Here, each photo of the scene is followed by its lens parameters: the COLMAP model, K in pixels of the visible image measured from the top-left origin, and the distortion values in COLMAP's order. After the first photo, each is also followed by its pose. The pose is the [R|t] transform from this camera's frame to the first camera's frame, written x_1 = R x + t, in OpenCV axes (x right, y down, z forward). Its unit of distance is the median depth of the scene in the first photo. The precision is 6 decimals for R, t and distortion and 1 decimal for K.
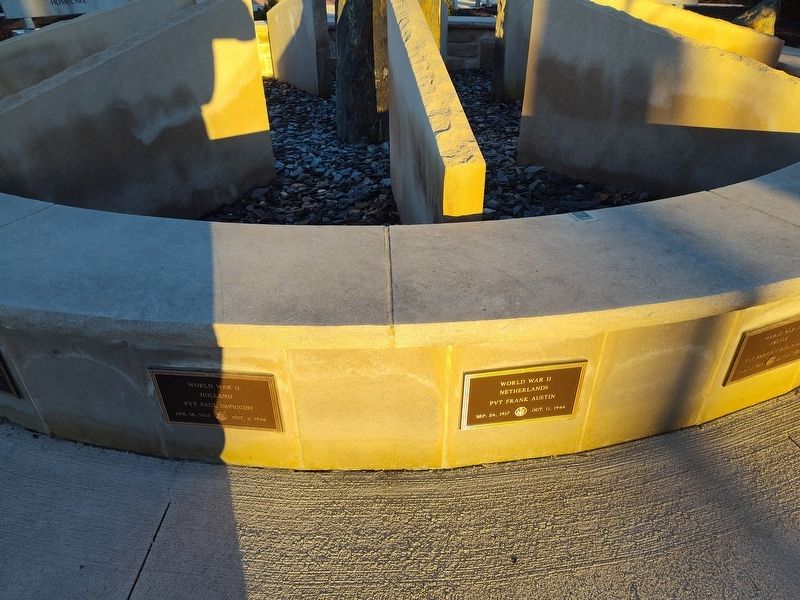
lens RADIAL K [[550.9, 0, 400.0], [0, 550.9, 300.0], [0, 0, 1]] dist [0.028140, -0.034211]
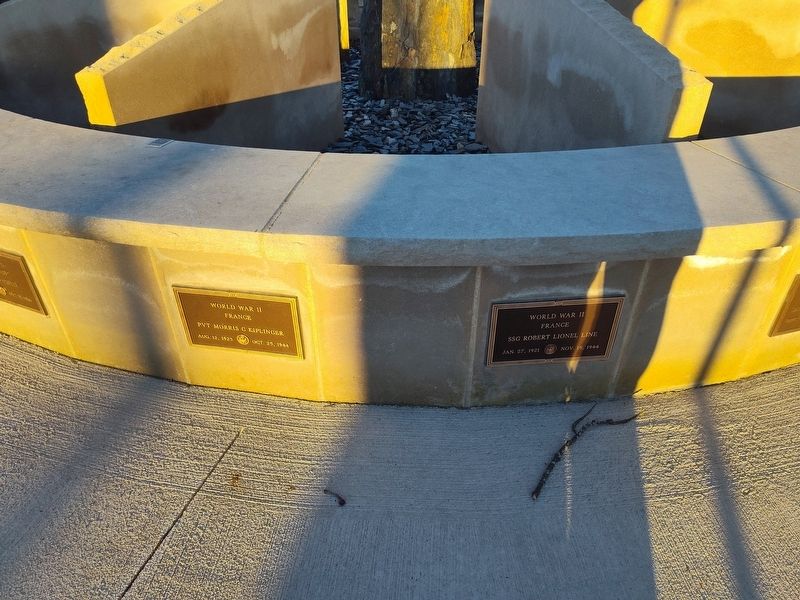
lens RADIAL K [[550.9, 0, 400.0], [0, 550.9, 300.0], [0, 0, 1]] dist [0.028140, -0.034211]
pose [[0.843712, 0.301395, -0.444197, 0.698892], [-0.288590, 0.952416, 0.098078, -0.060436], [0.452621, 0.045441, 0.890544, 0.185994]]
